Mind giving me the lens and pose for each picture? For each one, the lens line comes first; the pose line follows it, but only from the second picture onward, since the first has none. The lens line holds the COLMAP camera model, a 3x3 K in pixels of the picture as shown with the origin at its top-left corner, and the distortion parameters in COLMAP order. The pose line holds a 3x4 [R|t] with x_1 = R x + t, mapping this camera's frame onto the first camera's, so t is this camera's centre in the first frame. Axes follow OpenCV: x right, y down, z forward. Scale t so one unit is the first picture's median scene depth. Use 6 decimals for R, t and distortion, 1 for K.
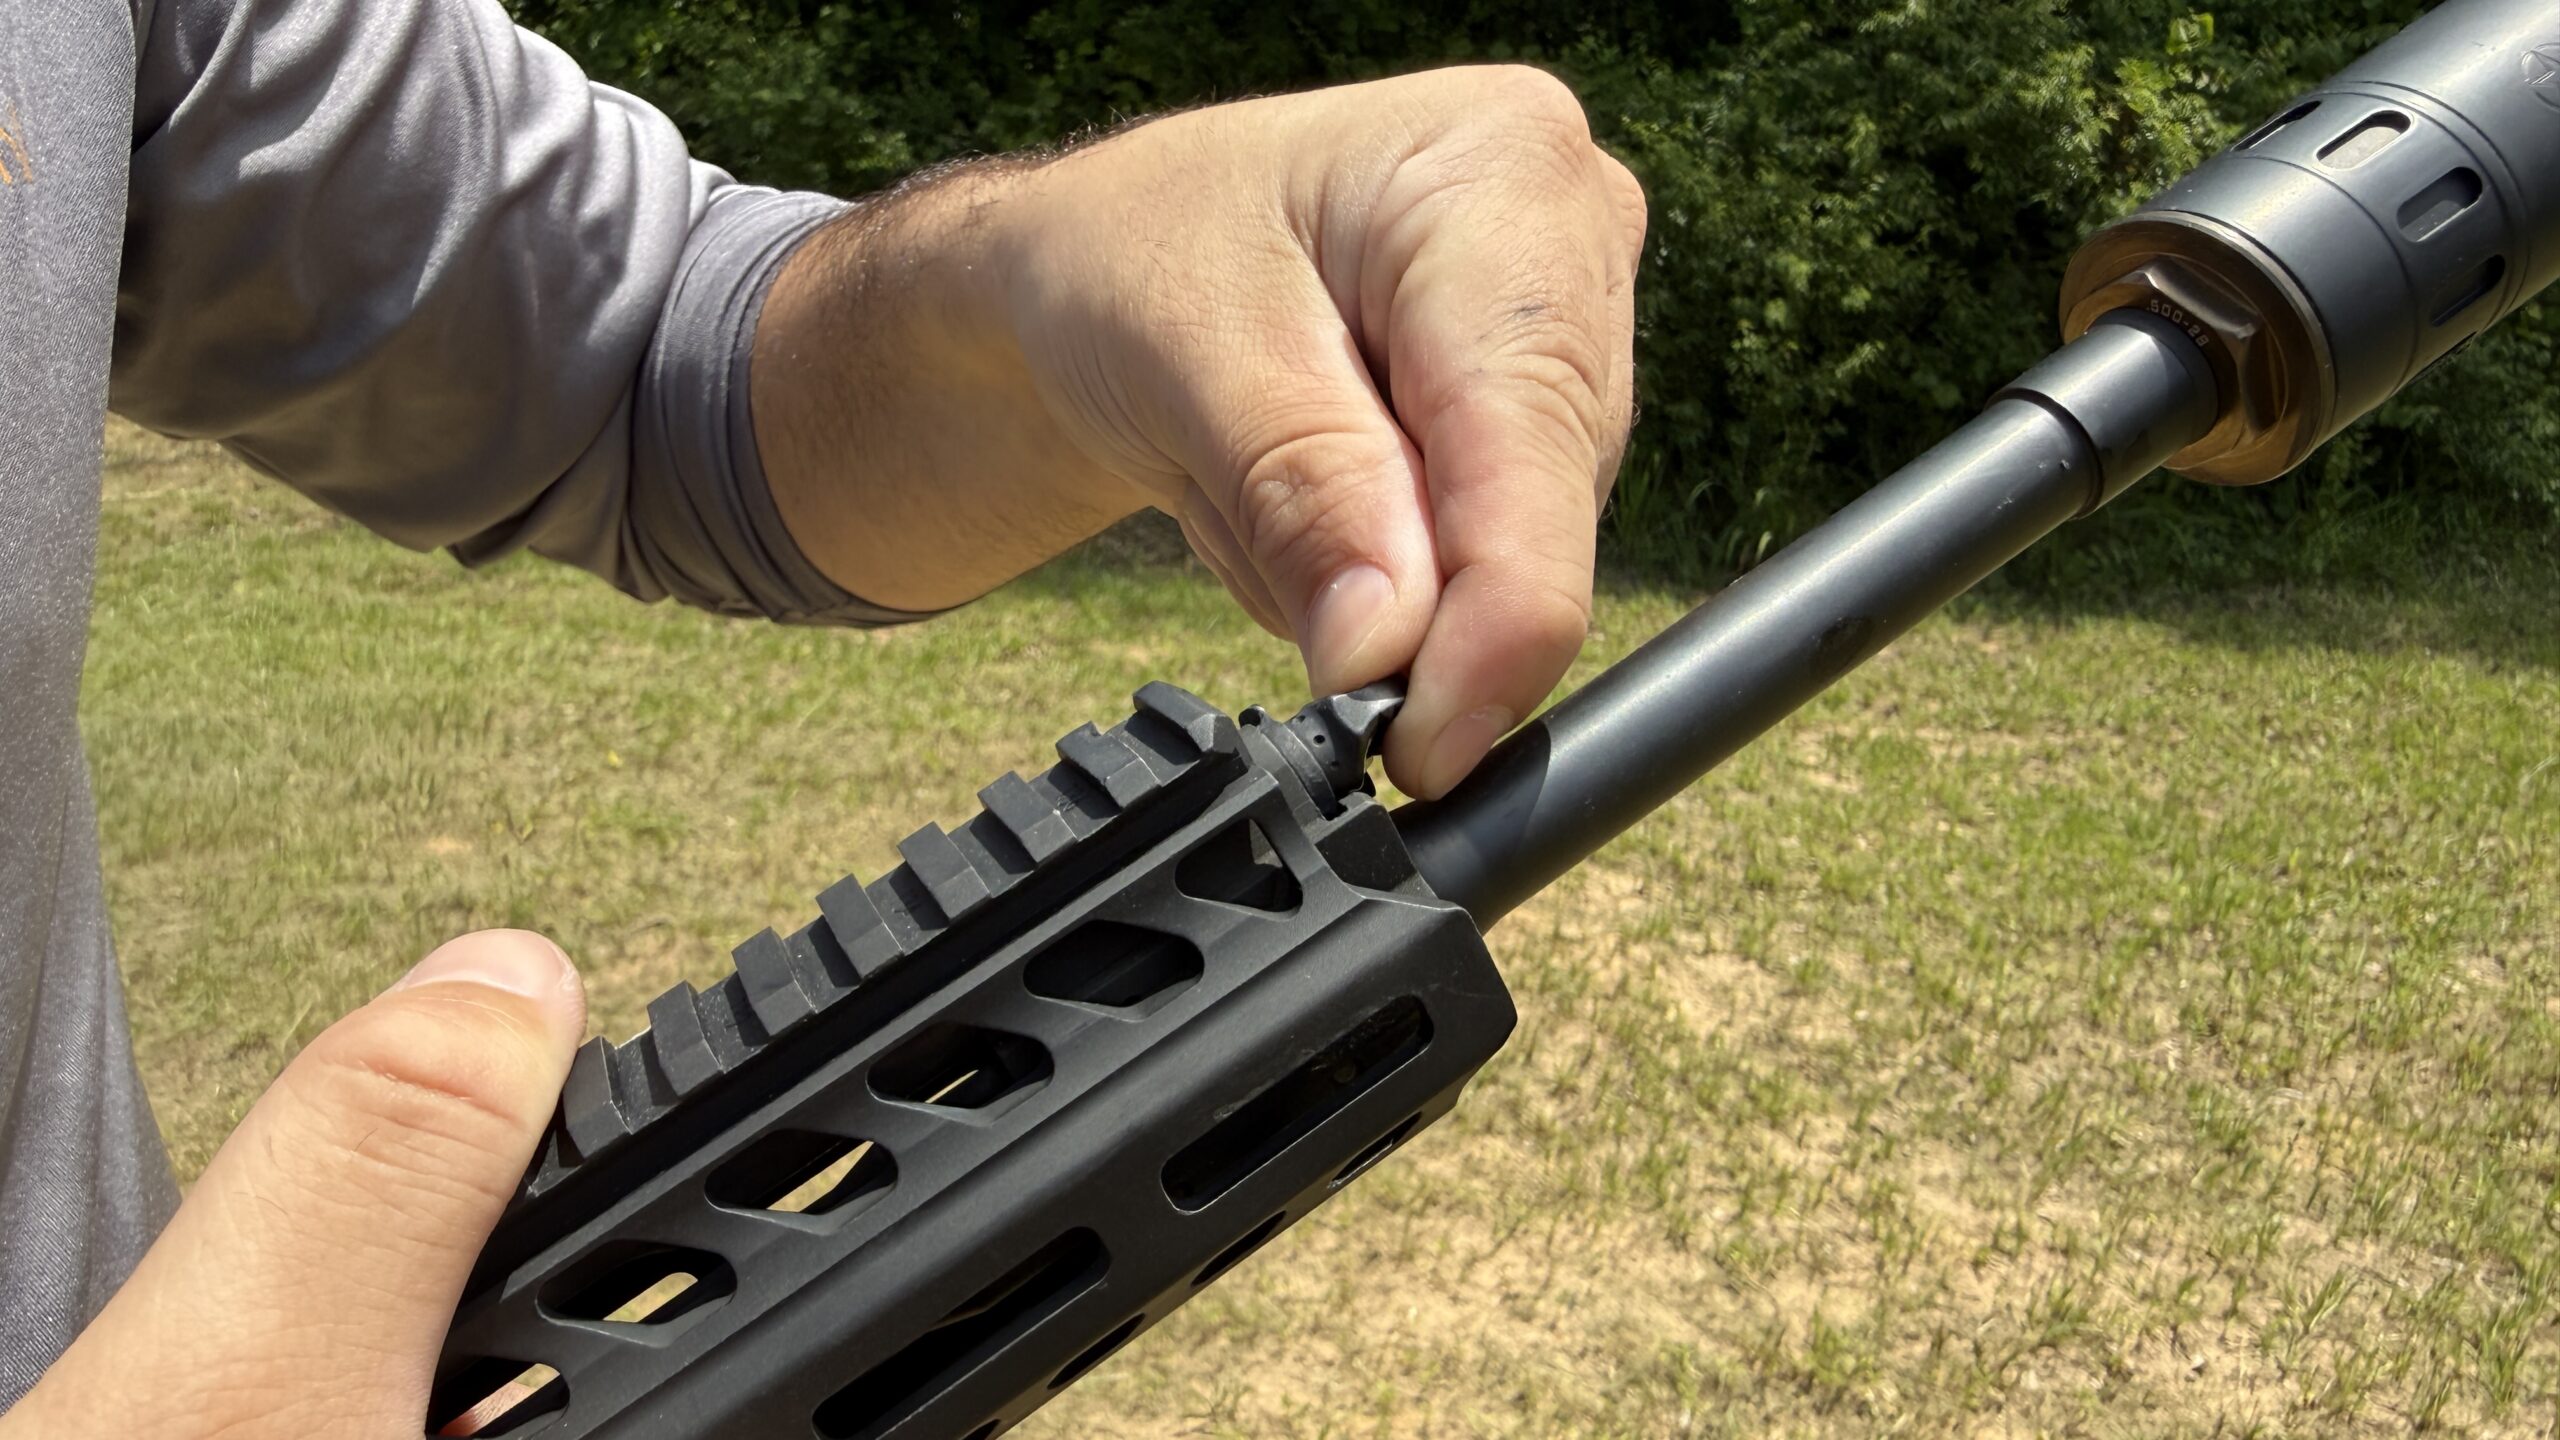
lens RADIAL K [[1885.0, 0, 1188.3], [0, 1885.0, 707.4], [0, 0, 1]] dist [-0.004918, 0.026595]
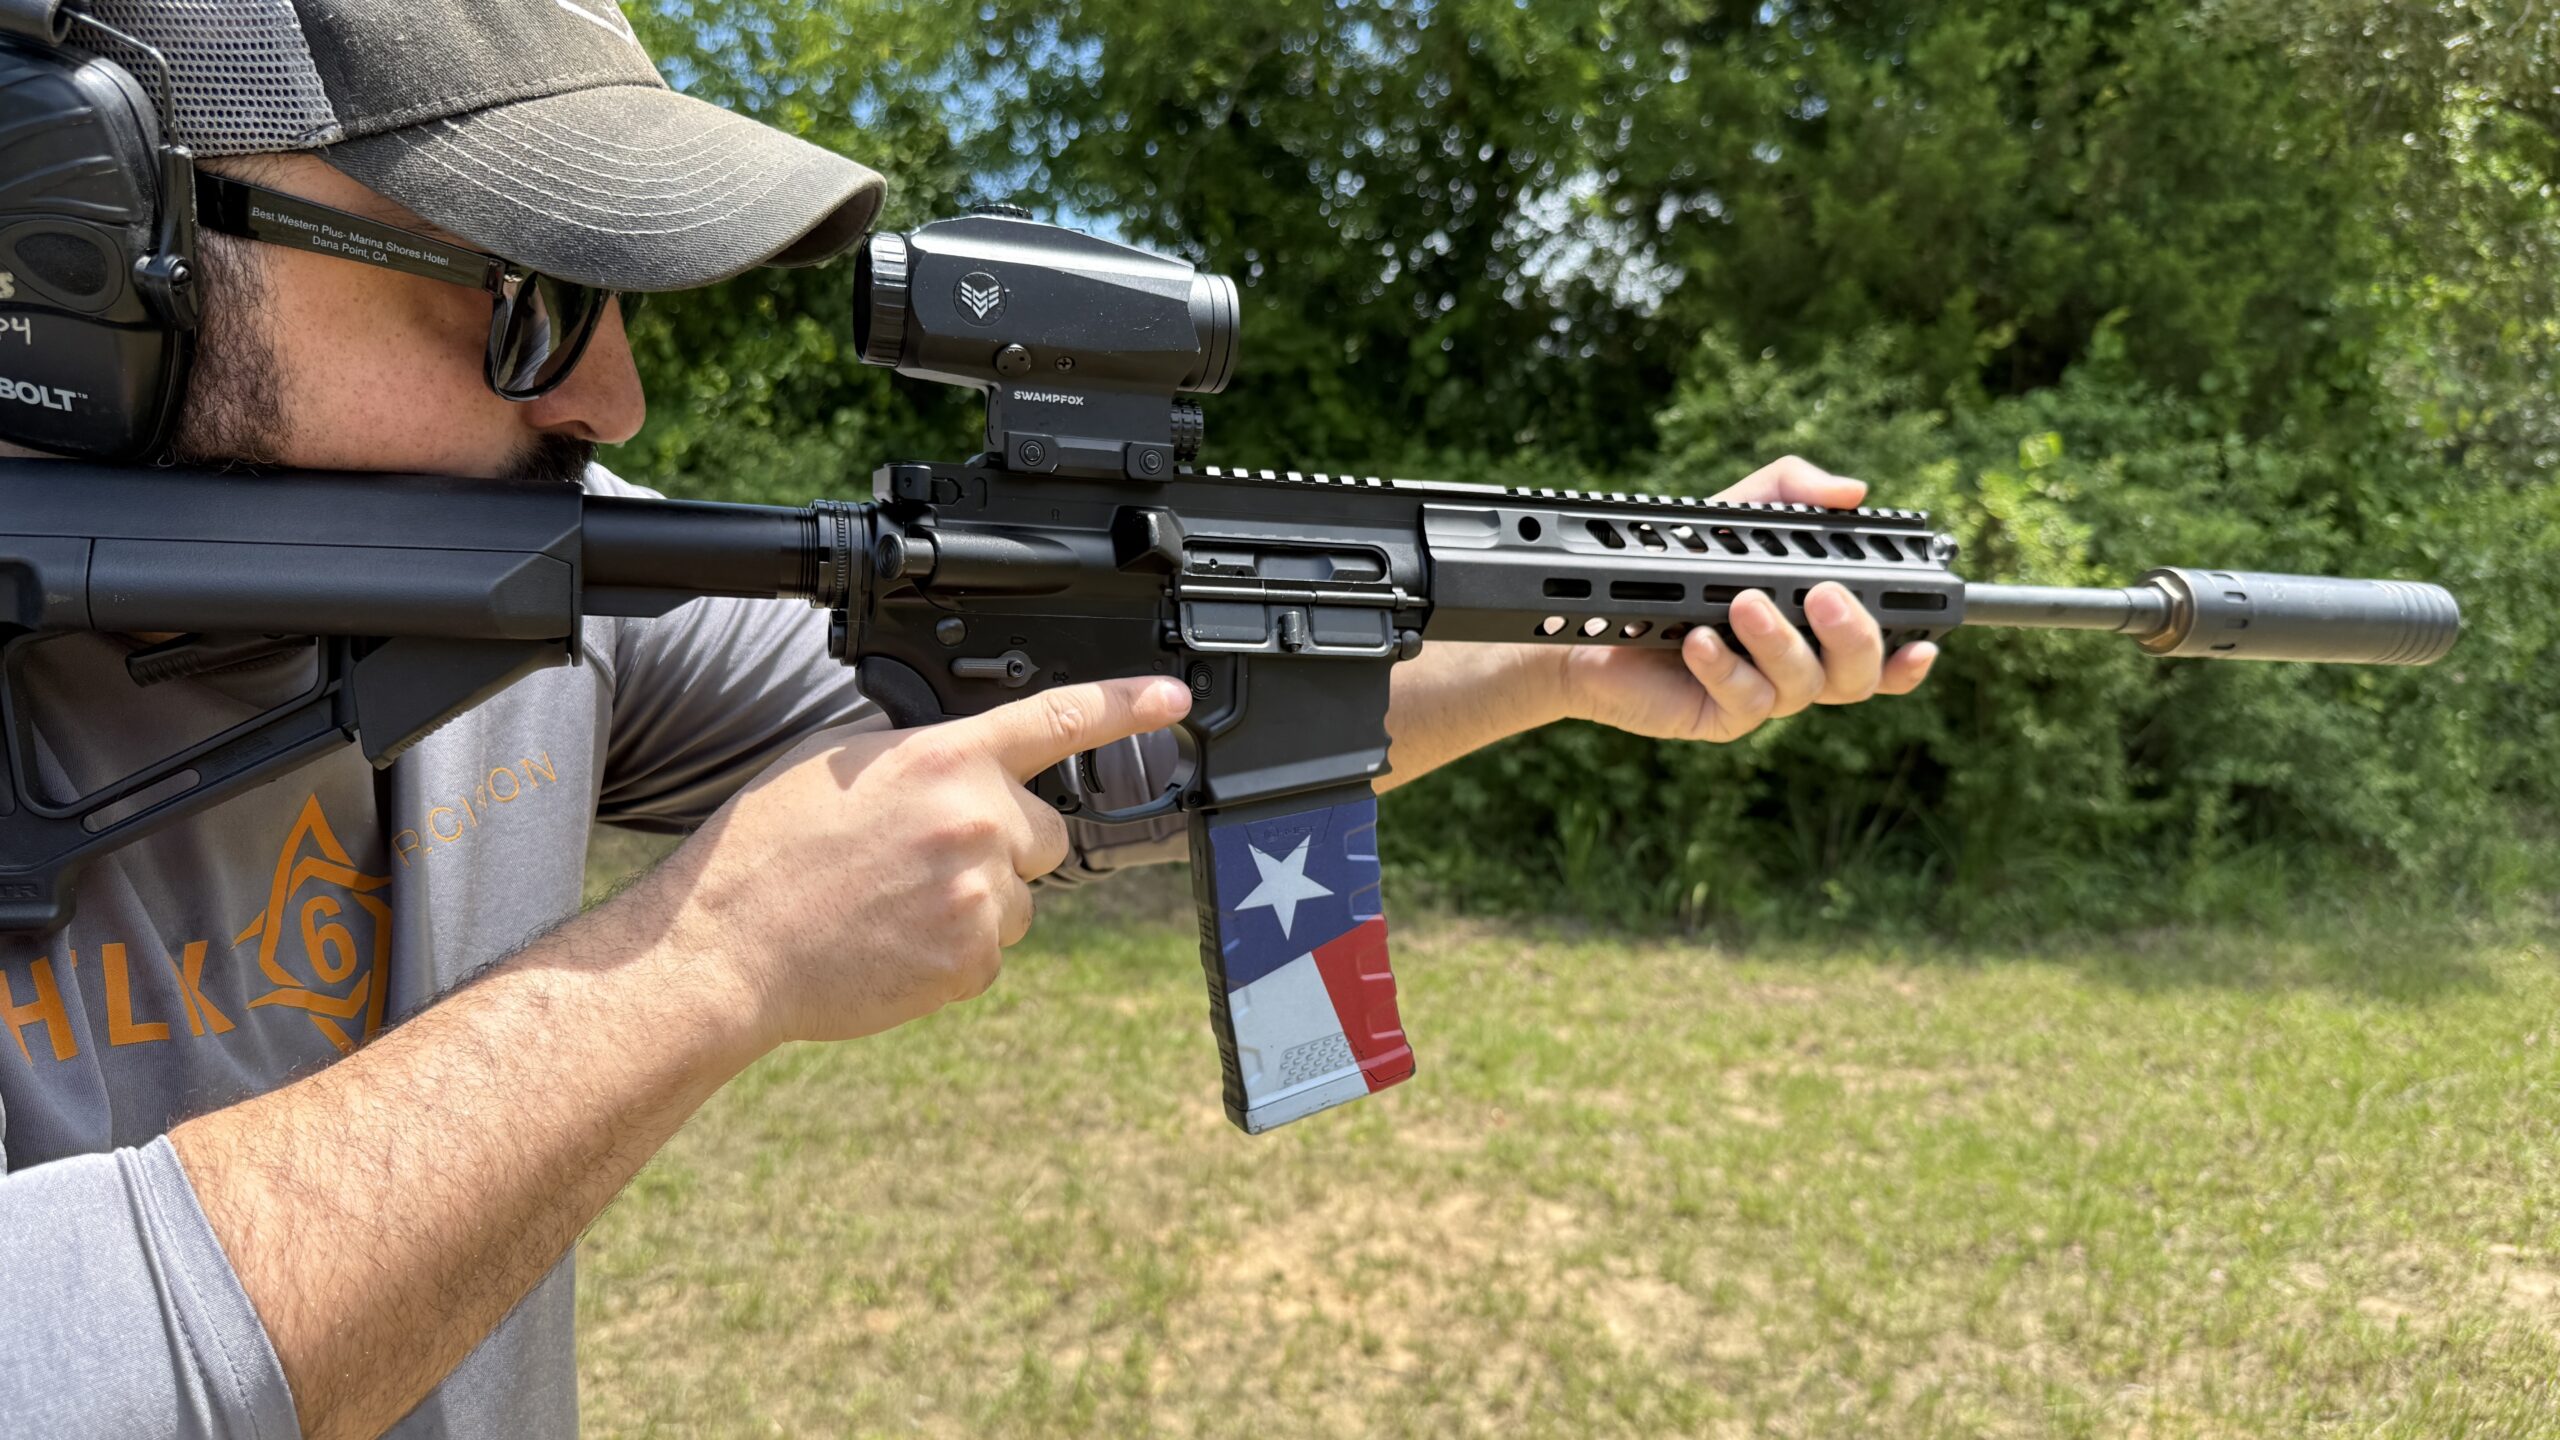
lens RADIAL K [[1893.2, 0, 1311.5], [0, 1893.2, 720.9], [0, 0, 1]] dist [0.118994, -0.272516]
pose [[0.997967, -0.007527, 0.063294, 0.015663], [0.018191, 0.985338, -0.169643, -0.003908], [-0.061089, 0.170449, 0.983471, -0.136150]]
